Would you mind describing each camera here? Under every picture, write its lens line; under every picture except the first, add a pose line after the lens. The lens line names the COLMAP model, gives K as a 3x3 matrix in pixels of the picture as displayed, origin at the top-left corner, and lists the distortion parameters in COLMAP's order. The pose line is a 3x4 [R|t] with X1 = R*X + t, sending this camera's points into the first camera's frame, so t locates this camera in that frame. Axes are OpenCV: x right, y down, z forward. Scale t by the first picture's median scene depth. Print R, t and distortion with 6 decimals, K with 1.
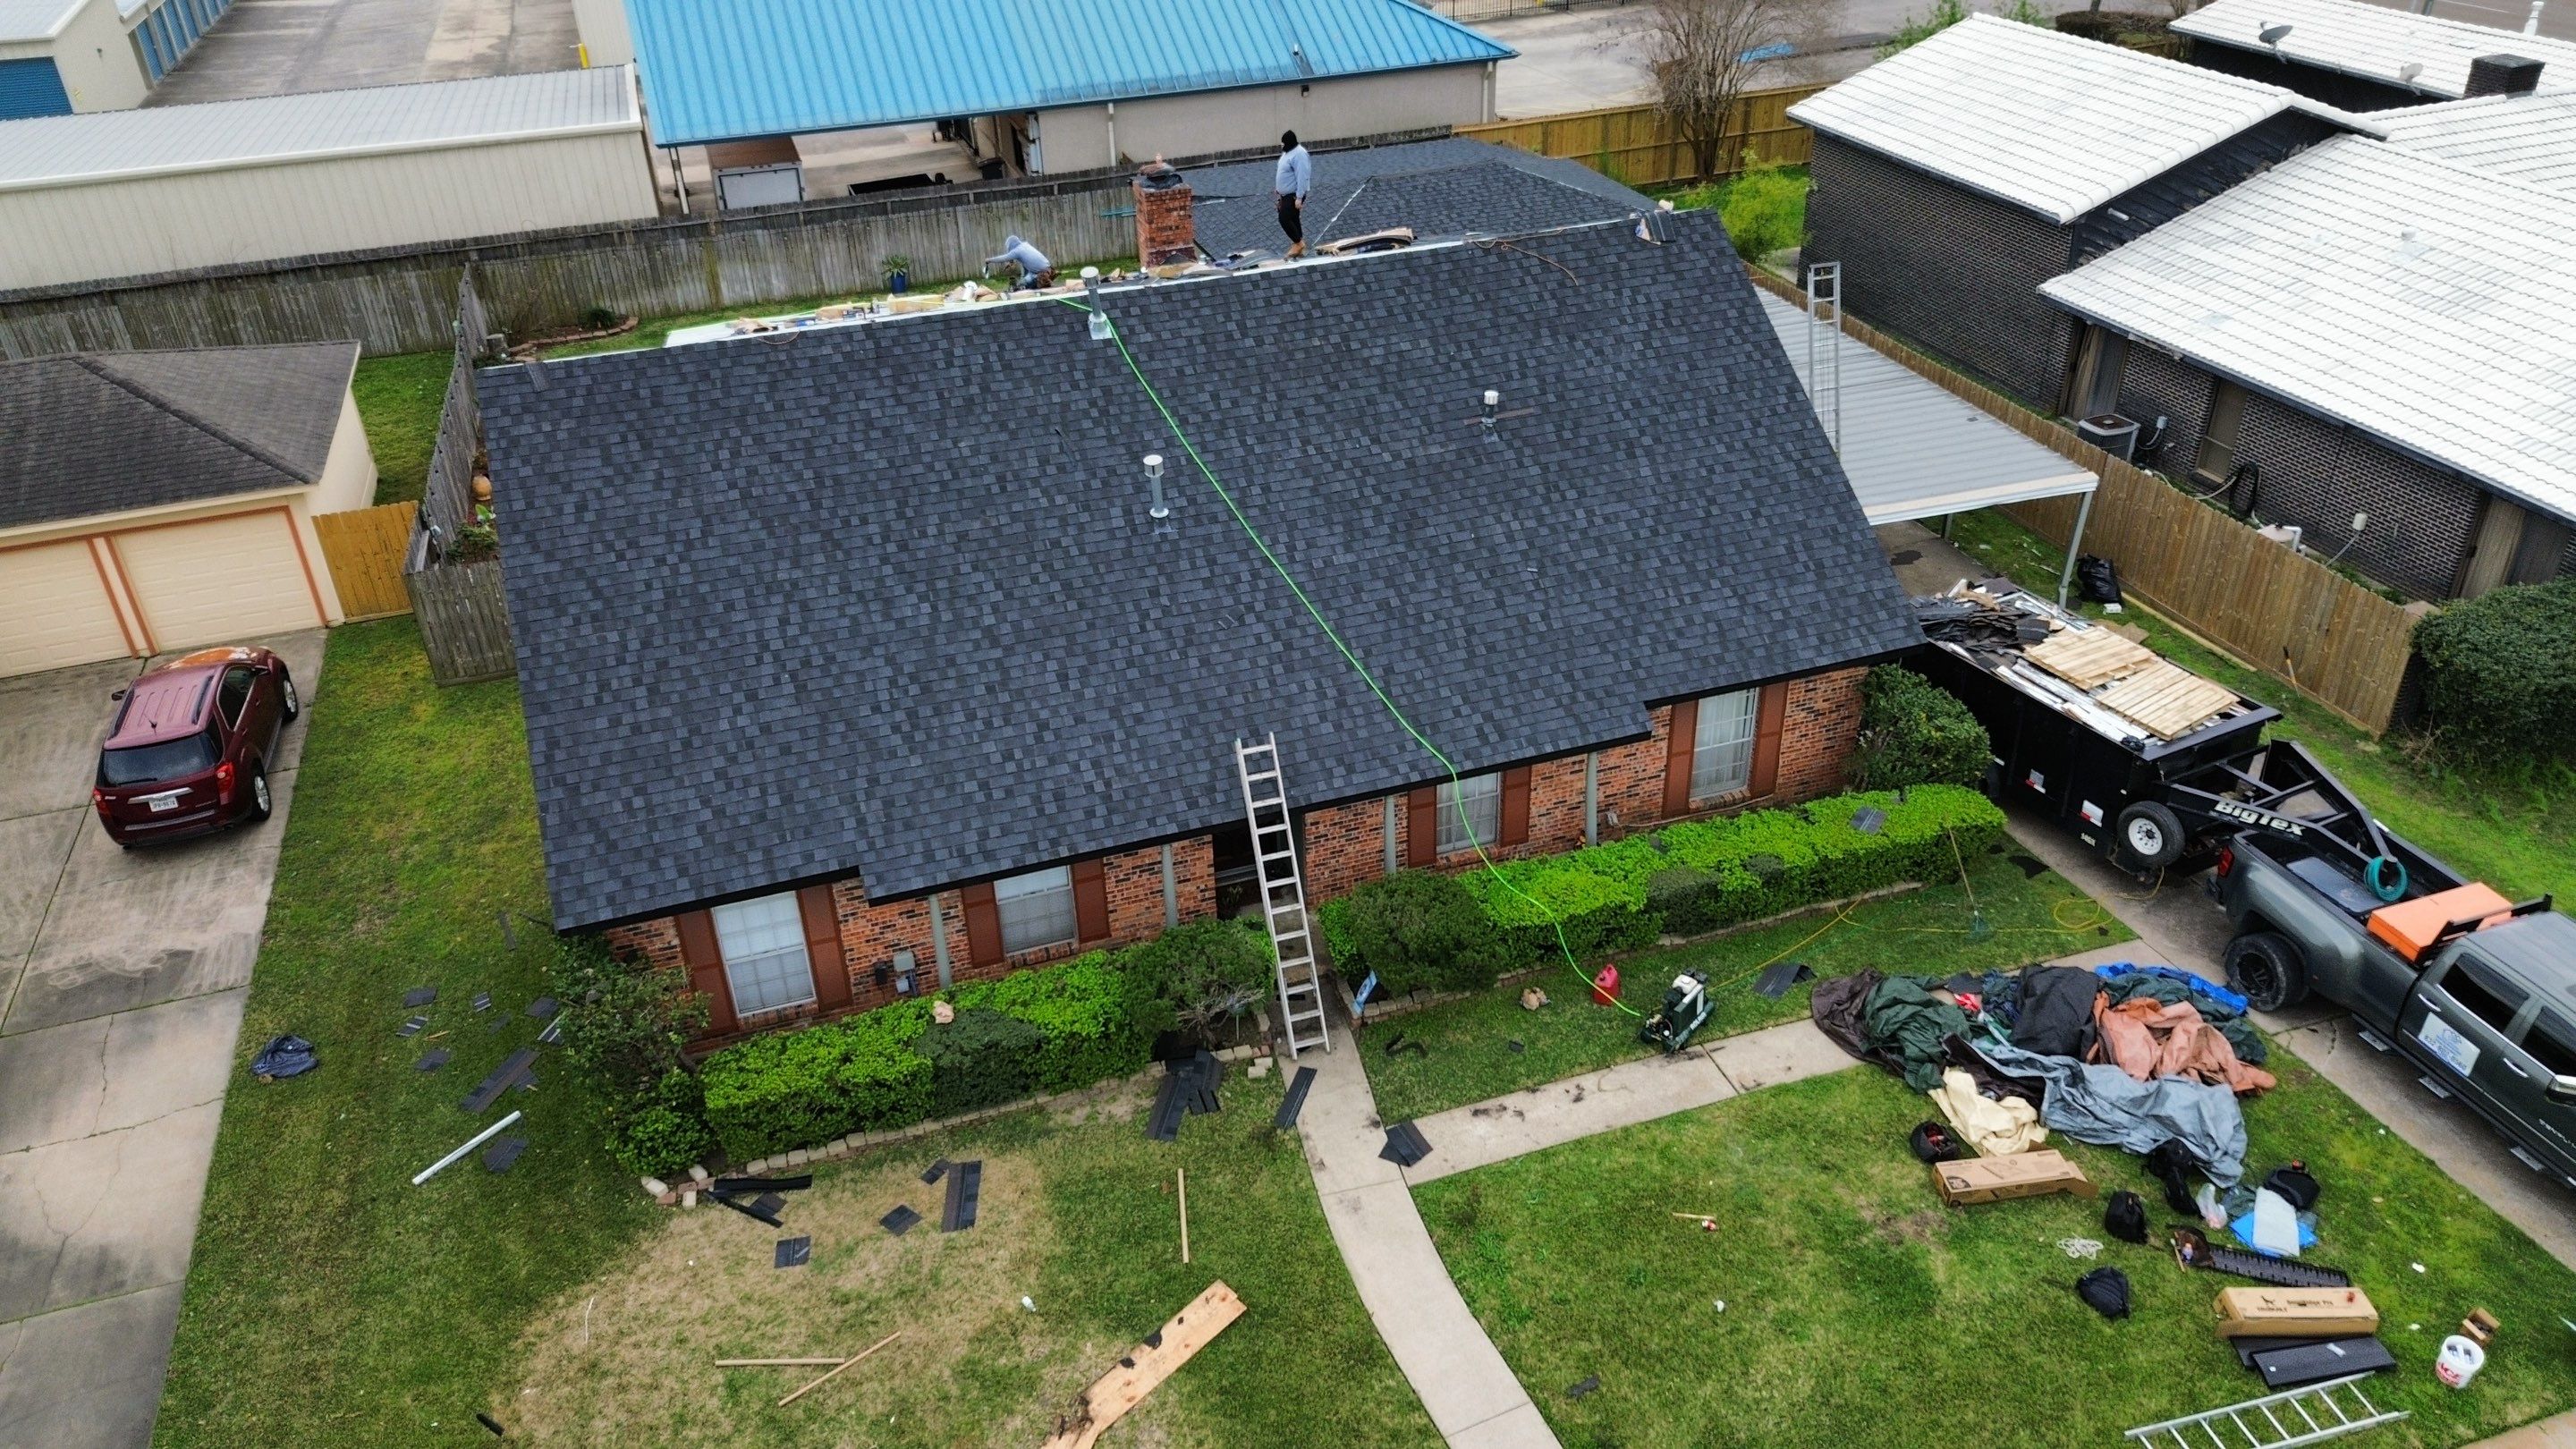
lens RADIAL K [[1819.1, 0, 1285.5], [0, 1819.1, 718.0], [0, 0, 1]] dist [0.069515, -0.059050]
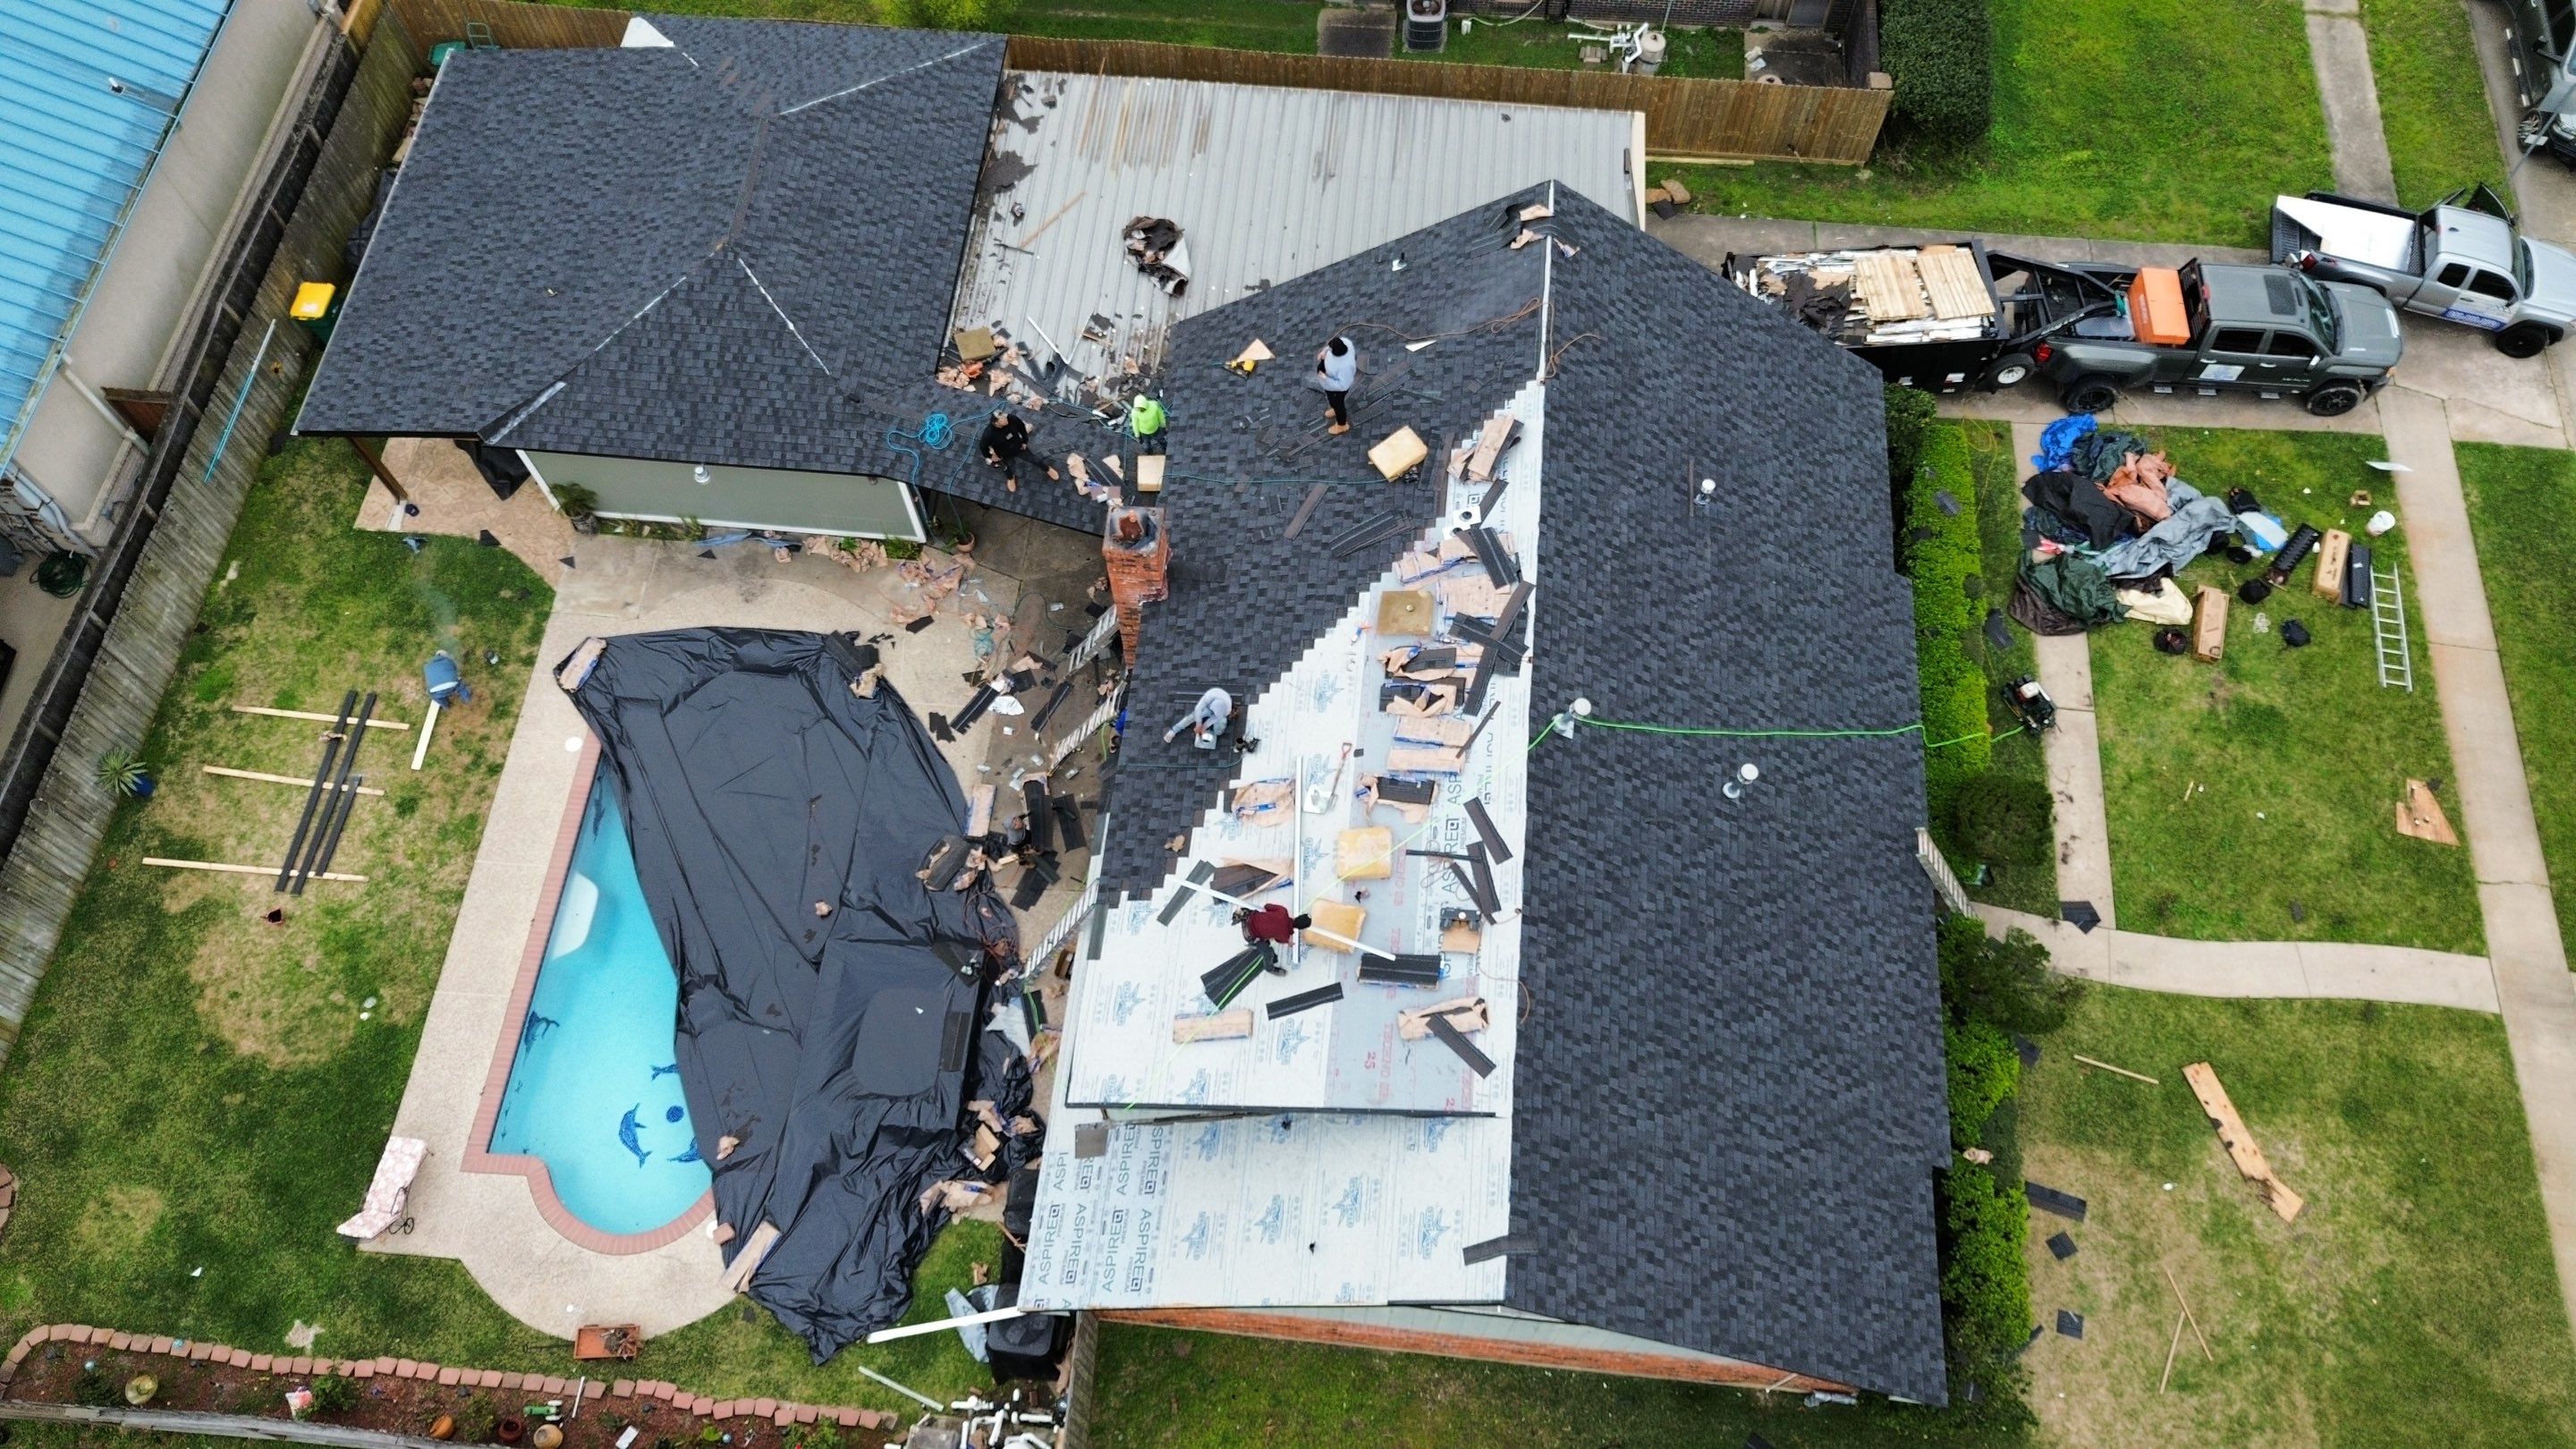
lens RADIAL K [[1819.1, 0, 1284.2], [0, 1819.1, 714.8], [0, 0, 1]] dist [0.069515, -0.059050]
pose [[0.411878, -0.798881, 0.438345, -0.657280], [0.469220, 0.598302, 0.649513, -1.029919], [-0.781146, -0.061840, 0.621278, 0.528180]]
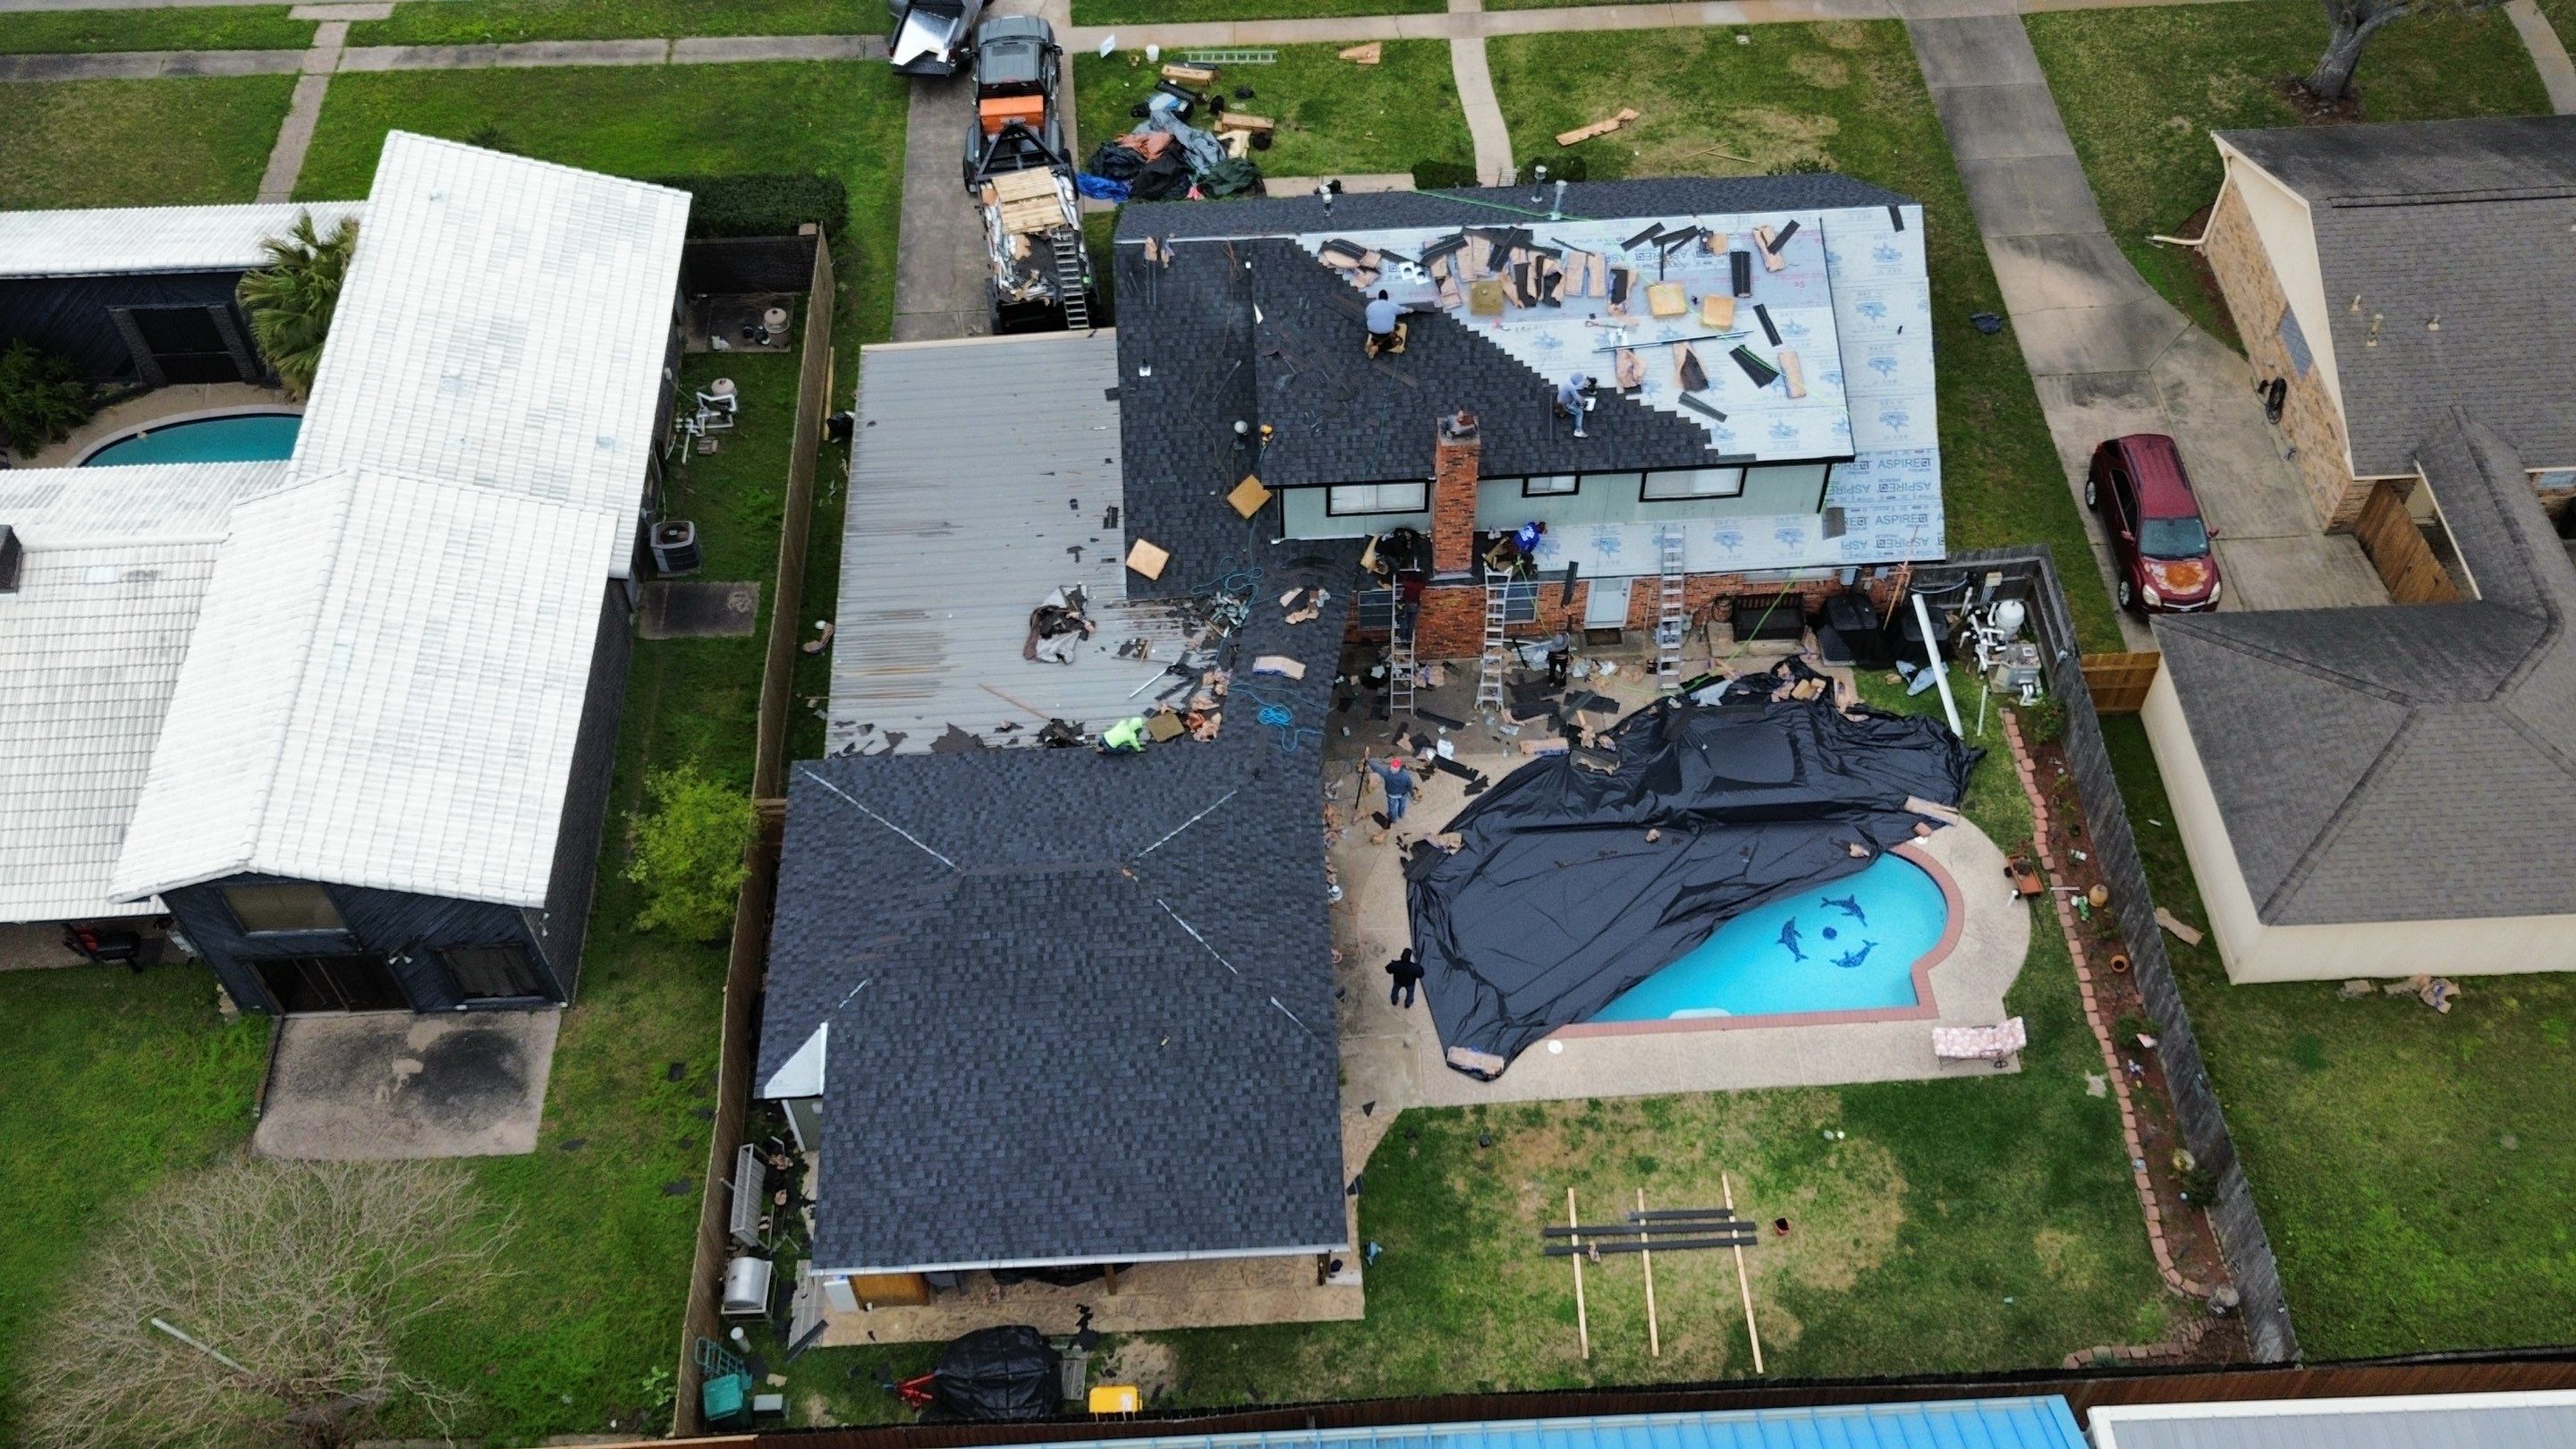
lens RADIAL K [[2363.5, 0, 1277.3], [0, 2363.5, 708.0], [0, 0, 1]] dist [0.055297, 0.000000]
pose [[-0.958161, -0.188063, 0.215778, -0.431055], [0.189286, 0.149162, 0.970527, -2.395672], [-0.214706, 0.970764, -0.107323, 1.829518]]
